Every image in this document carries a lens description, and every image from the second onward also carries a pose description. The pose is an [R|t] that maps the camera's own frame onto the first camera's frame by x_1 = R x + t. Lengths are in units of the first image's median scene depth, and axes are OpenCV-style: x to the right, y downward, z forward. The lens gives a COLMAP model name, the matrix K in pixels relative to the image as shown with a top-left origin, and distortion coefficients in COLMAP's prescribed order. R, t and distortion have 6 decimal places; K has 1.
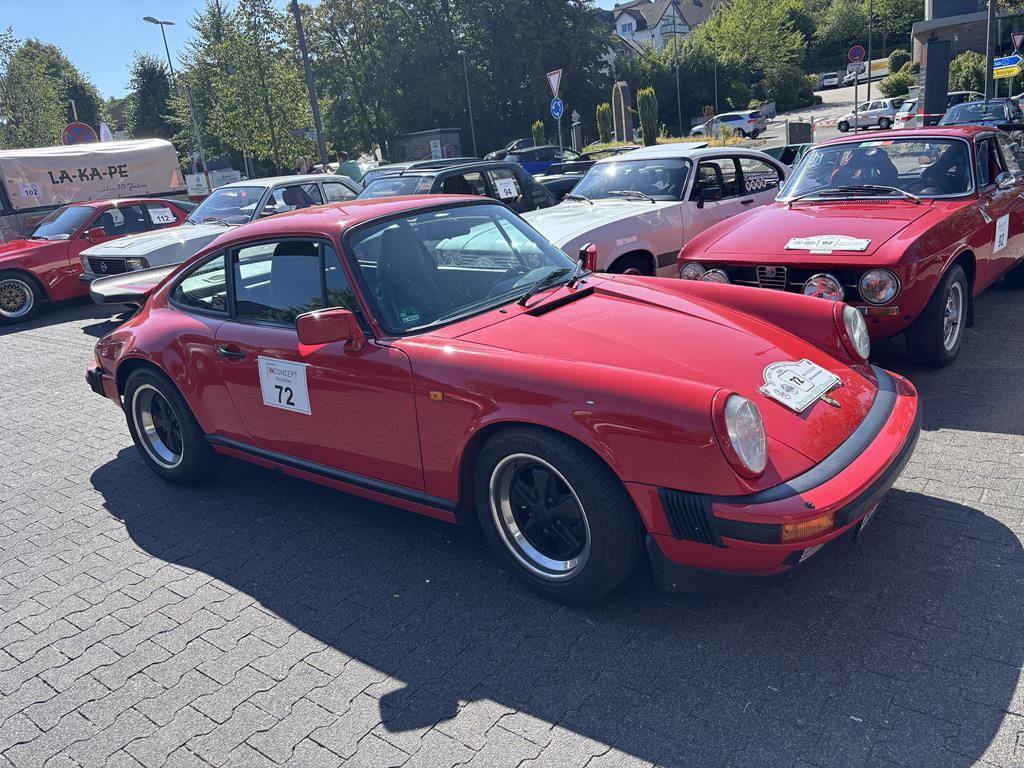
lens RADIAL K [[768.9, 0, 512.5], [0, 768.9, 383.5], [0, 0, 1]] dist [0.027264, -0.007566]
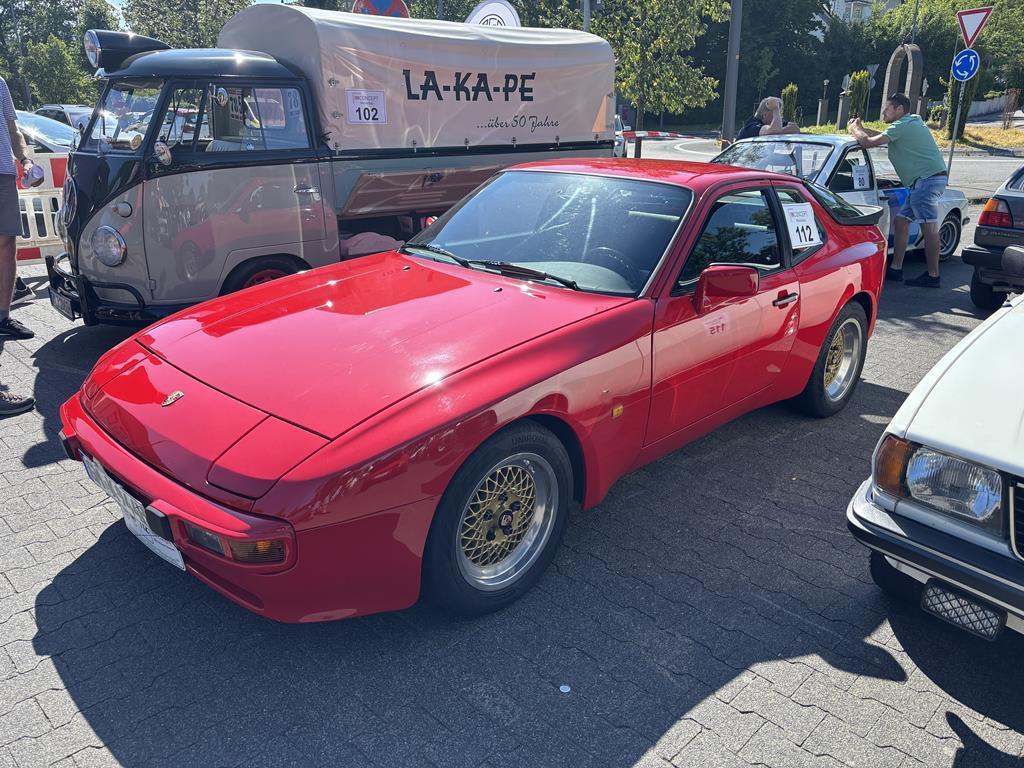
lens RADIAL K [[768.9, 0, 511.8], [0, 768.9, 384.5], [0, 0, 1]] dist [0.027264, -0.007566]
pose [[0.986854, 0.144402, -0.072570, -0.463313], [-0.140494, 0.988476, 0.056365, -0.125867], [0.079873, -0.045428, 0.995769, 0.543155]]
